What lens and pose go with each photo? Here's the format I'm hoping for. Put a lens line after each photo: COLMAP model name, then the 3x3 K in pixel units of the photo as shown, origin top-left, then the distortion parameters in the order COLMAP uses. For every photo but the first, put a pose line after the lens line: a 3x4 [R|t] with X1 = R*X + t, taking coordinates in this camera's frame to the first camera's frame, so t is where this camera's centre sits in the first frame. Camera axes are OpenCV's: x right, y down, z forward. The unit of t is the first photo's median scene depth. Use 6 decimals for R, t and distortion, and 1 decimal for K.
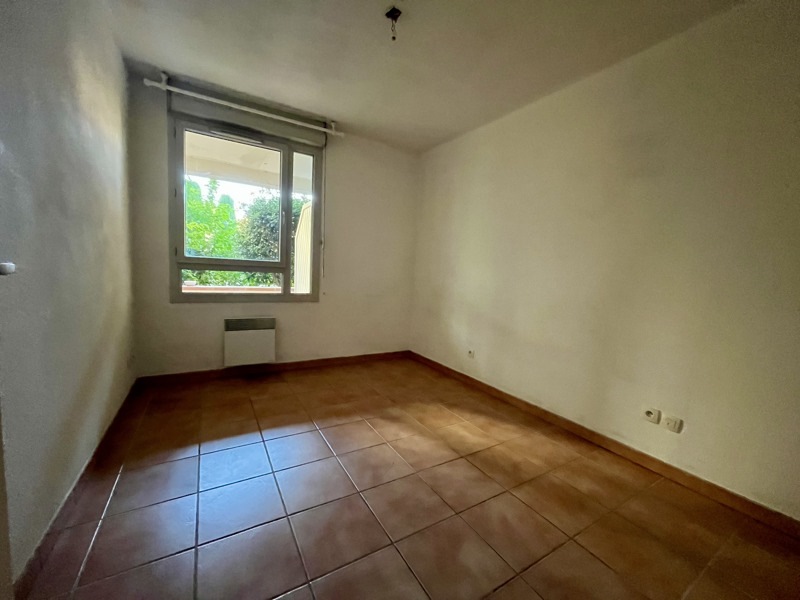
lens RADIAL K [[323.9, 0, 397.7], [0, 323.9, 301.7], [0, 0, 1]] dist [-0.001005, -0.000140]
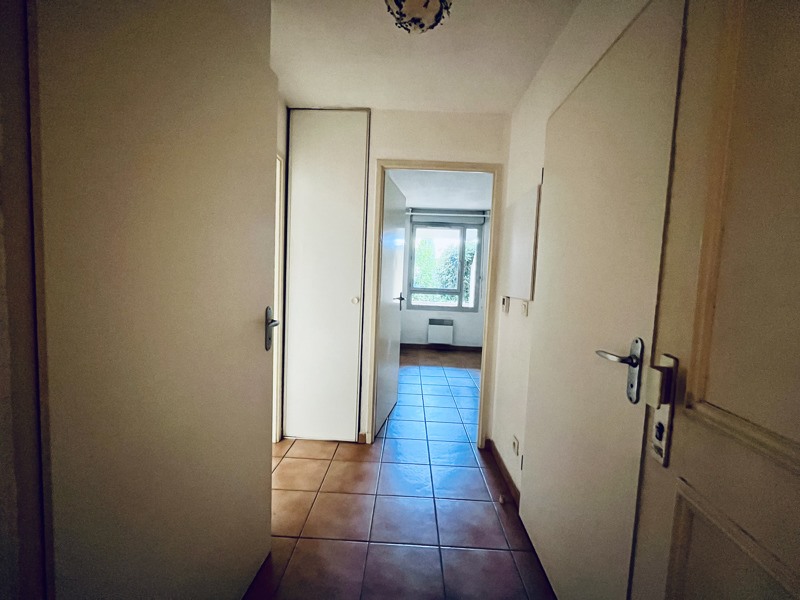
lens RADIAL K [[323.9, 0, 398.8], [0, 323.9, 301.3], [0, 0, 1]] dist [-0.001005, -0.000140]
pose [[0.844939, 0.017572, -0.534574, 0.337562], [-0.048018, 0.997916, -0.043094, 0.039838], [0.532703, 0.062081, 0.844022, -0.715430]]
